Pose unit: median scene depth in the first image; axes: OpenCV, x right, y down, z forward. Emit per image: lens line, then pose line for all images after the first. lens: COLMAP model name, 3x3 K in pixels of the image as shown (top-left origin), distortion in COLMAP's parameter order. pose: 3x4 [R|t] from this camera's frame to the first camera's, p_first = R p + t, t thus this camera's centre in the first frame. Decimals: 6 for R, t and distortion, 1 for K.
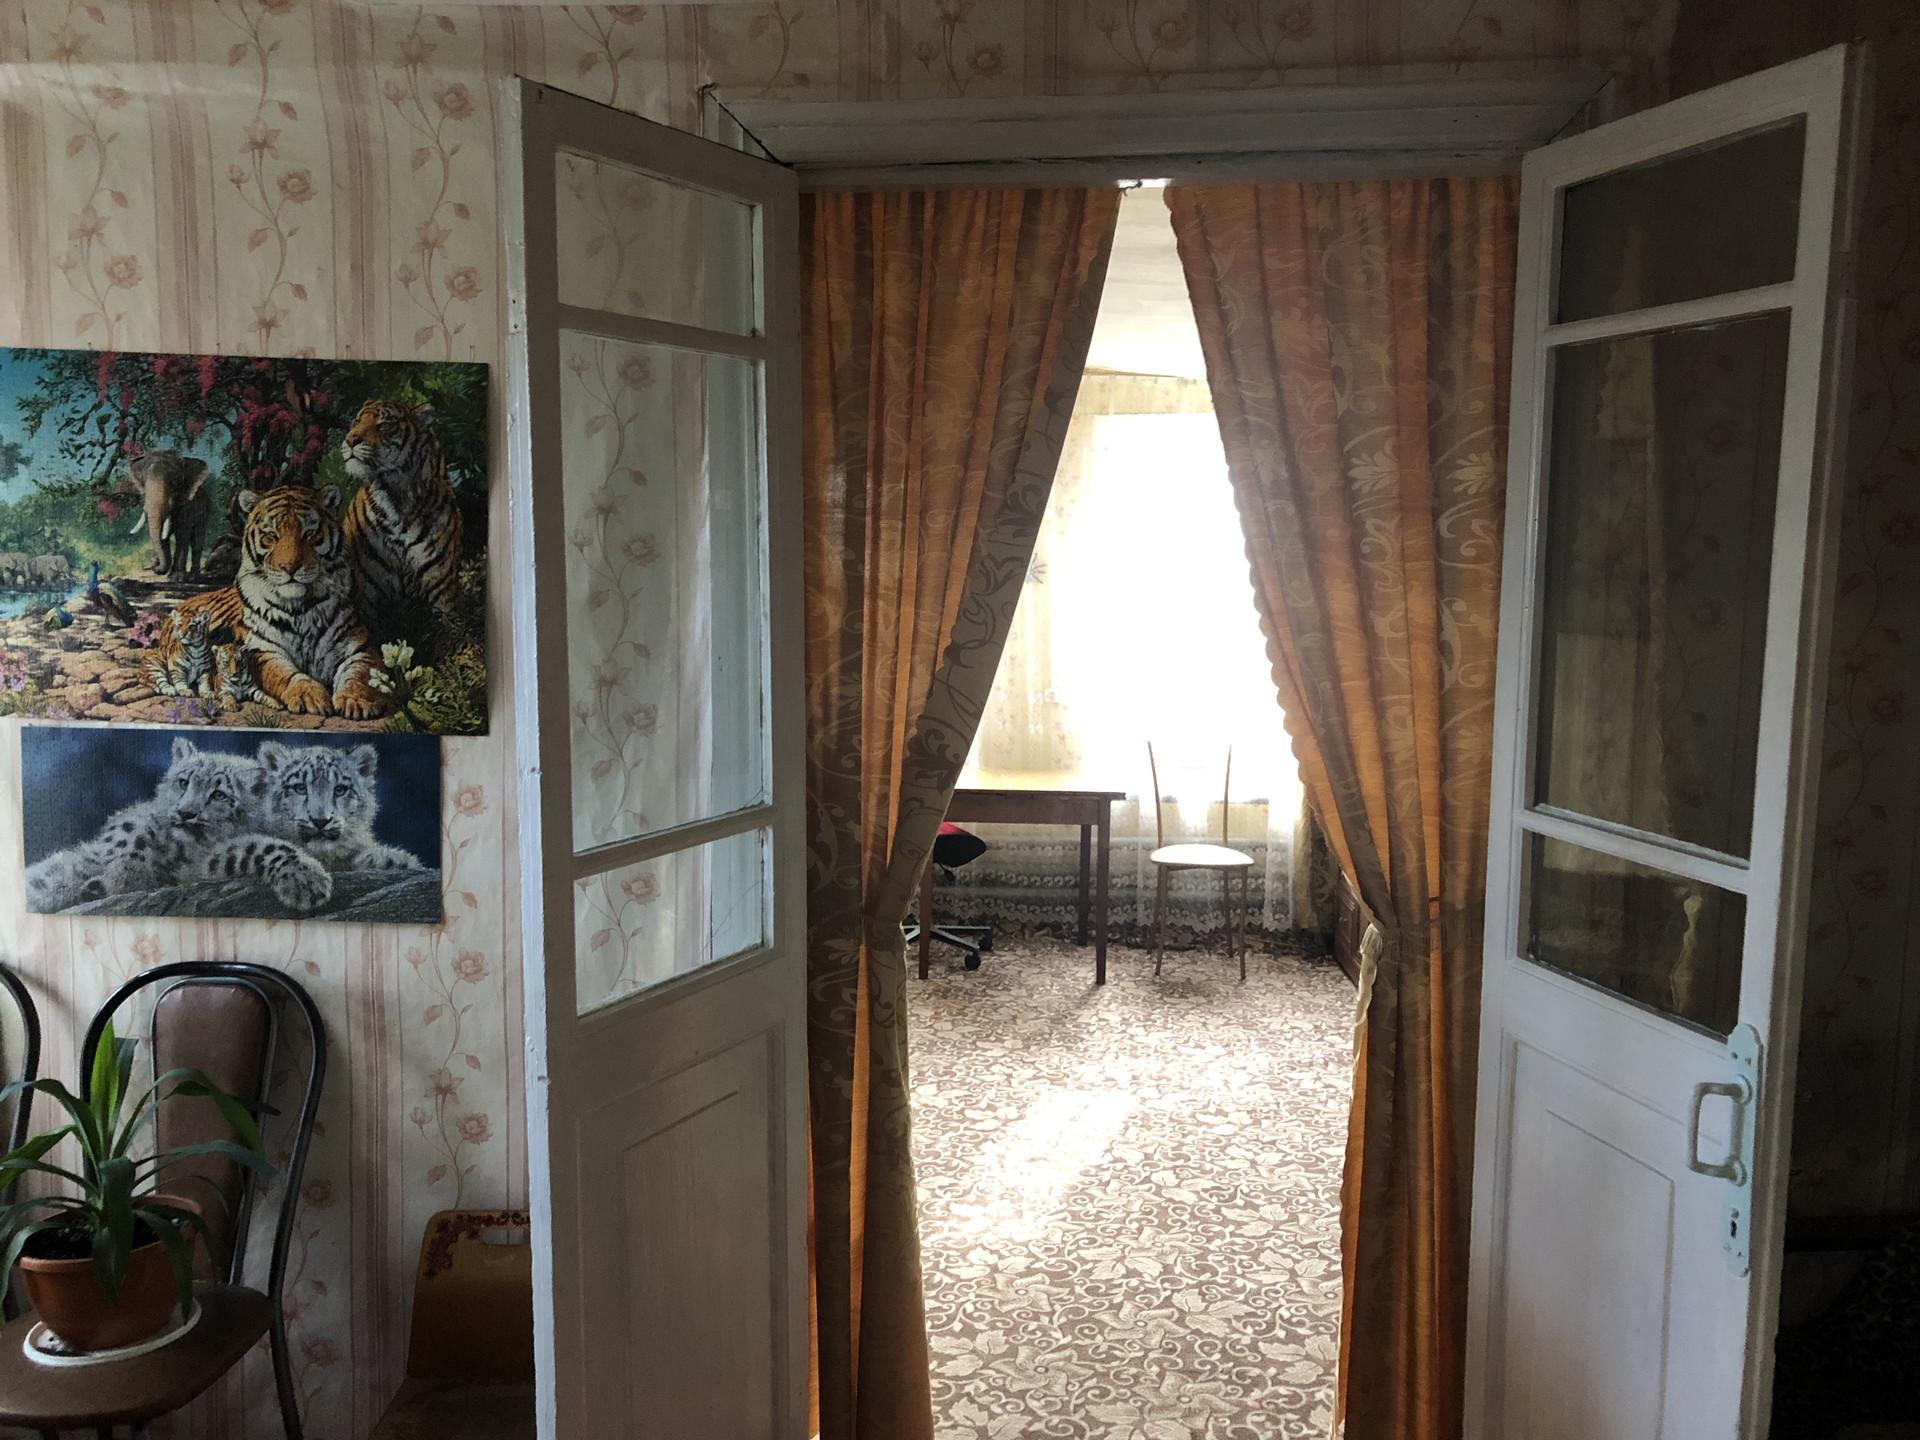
lens RADIAL K [[1557.3, 0, 957.7], [0, 1557.3, 719.6], [0, 0, 1]] dist [0.007446, -0.006358]
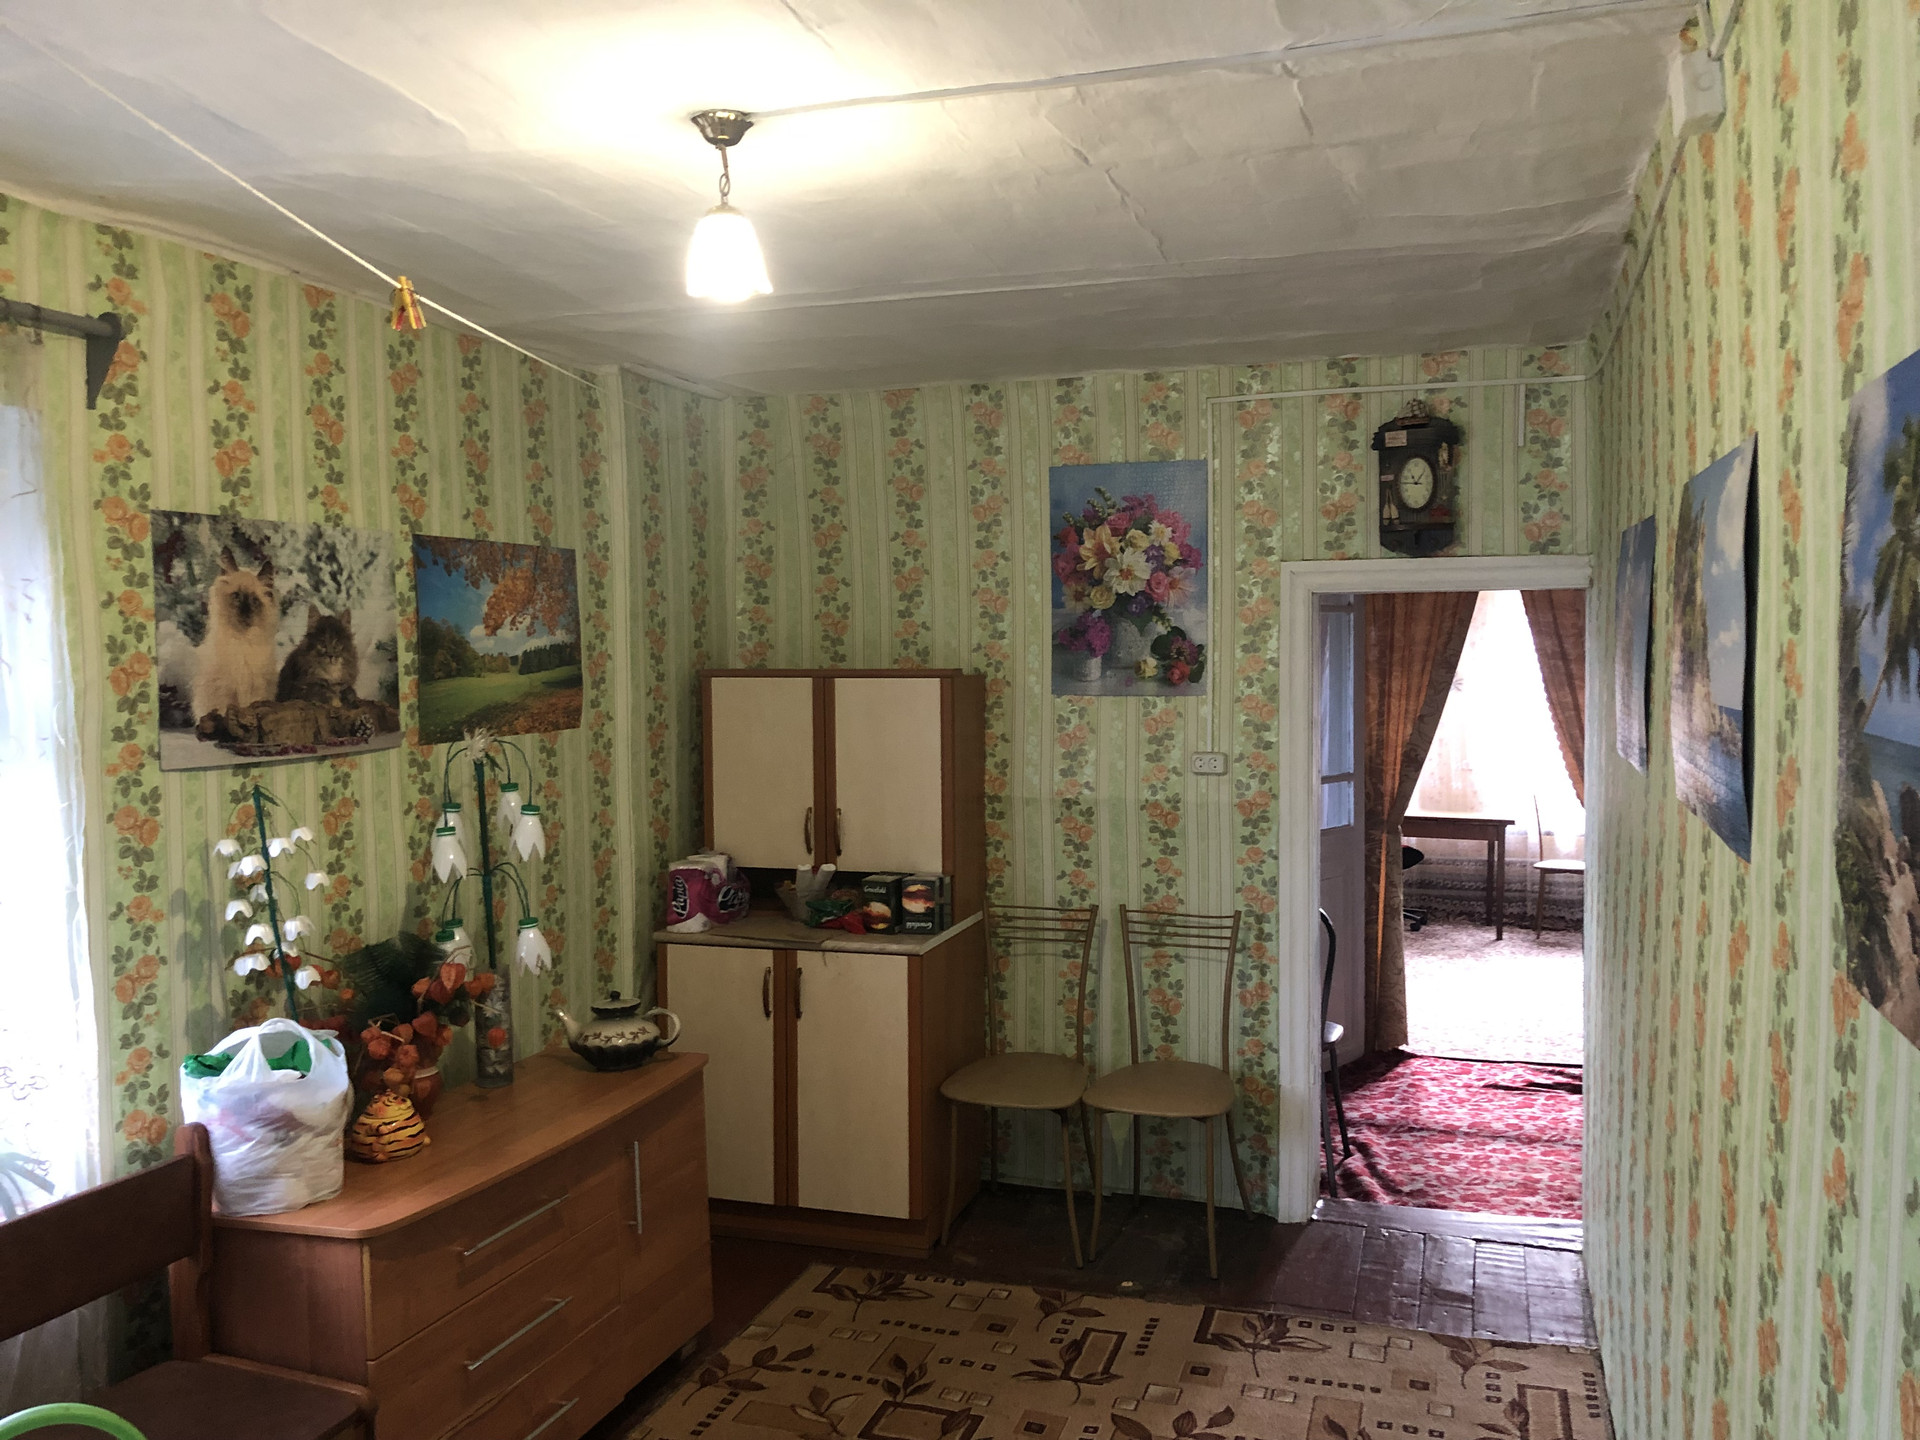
lens RADIAL K [[1557.3, 0, 956.7], [0, 1557.3, 717.7], [0, 0, 1]] dist [0.007446, -0.006358]
pose [[0.965806, 0.005990, -0.259197, -0.032488], [-0.024174, 0.997458, -0.067025, 0.061402], [0.258137, 0.070999, 0.963496, -0.701320]]
